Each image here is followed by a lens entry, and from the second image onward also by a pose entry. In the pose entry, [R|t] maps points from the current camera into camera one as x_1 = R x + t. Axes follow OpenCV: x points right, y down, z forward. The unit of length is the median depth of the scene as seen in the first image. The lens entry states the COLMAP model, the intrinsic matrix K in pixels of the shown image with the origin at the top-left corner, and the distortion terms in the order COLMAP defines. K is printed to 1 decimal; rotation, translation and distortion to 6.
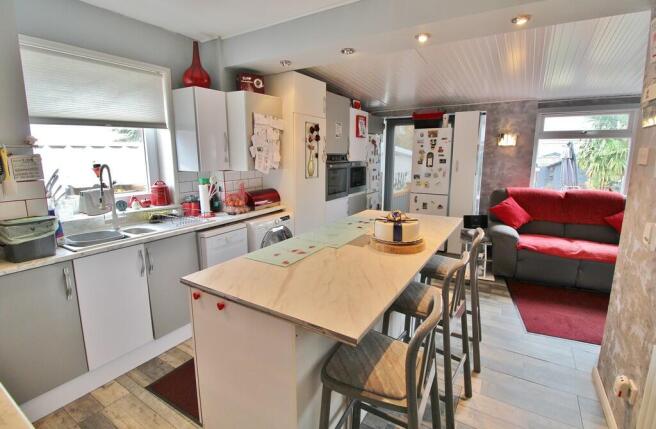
lens RADIAL K [[313.2, 0, 331.7], [0, 313.2, 211.0], [0, 0, 1]] dist [0.000558, -0.000227]
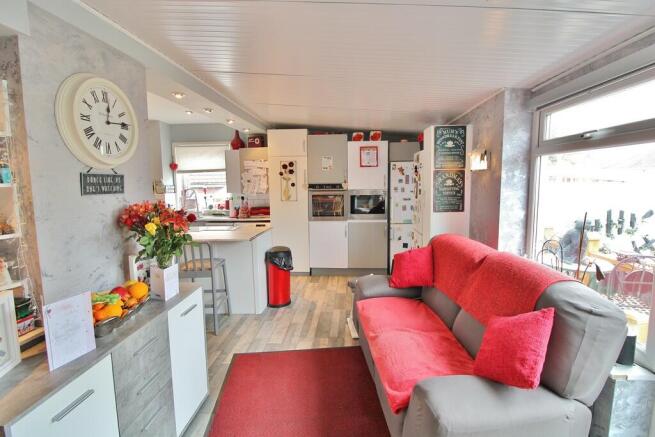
lens RADIAL K [[311.3, 0, 326.0], [0, 311.3, 216.9], [0, 0, 1]] dist [-0.001770, -0.000608]
pose [[0.452196, 0.093466, -0.887008, 0.996648], [-0.150293, 0.988259, 0.027515, -0.081673], [0.879165, 0.120868, 0.460934, 0.436794]]
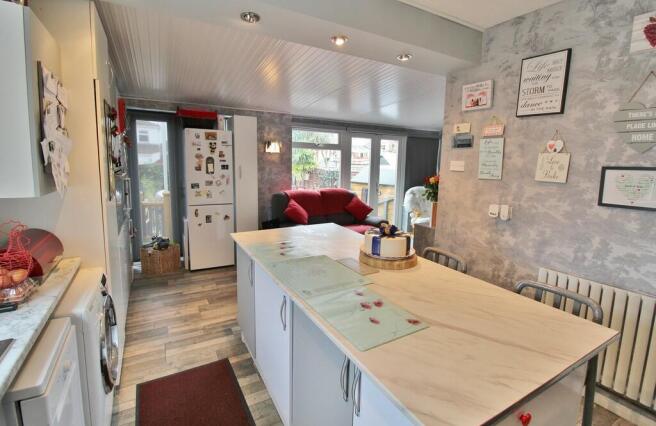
lens RADIAL K [[313.2, 0, 331.4], [0, 313.2, 209.9], [0, 0, 1]] dist [0.000558, -0.000227]
pose [[0.463744, -0.126732, 0.876858, -0.328128], [0.134863, 0.988280, 0.071511, -0.063094], [-0.875645, 0.085093, 0.475401, 0.326282]]
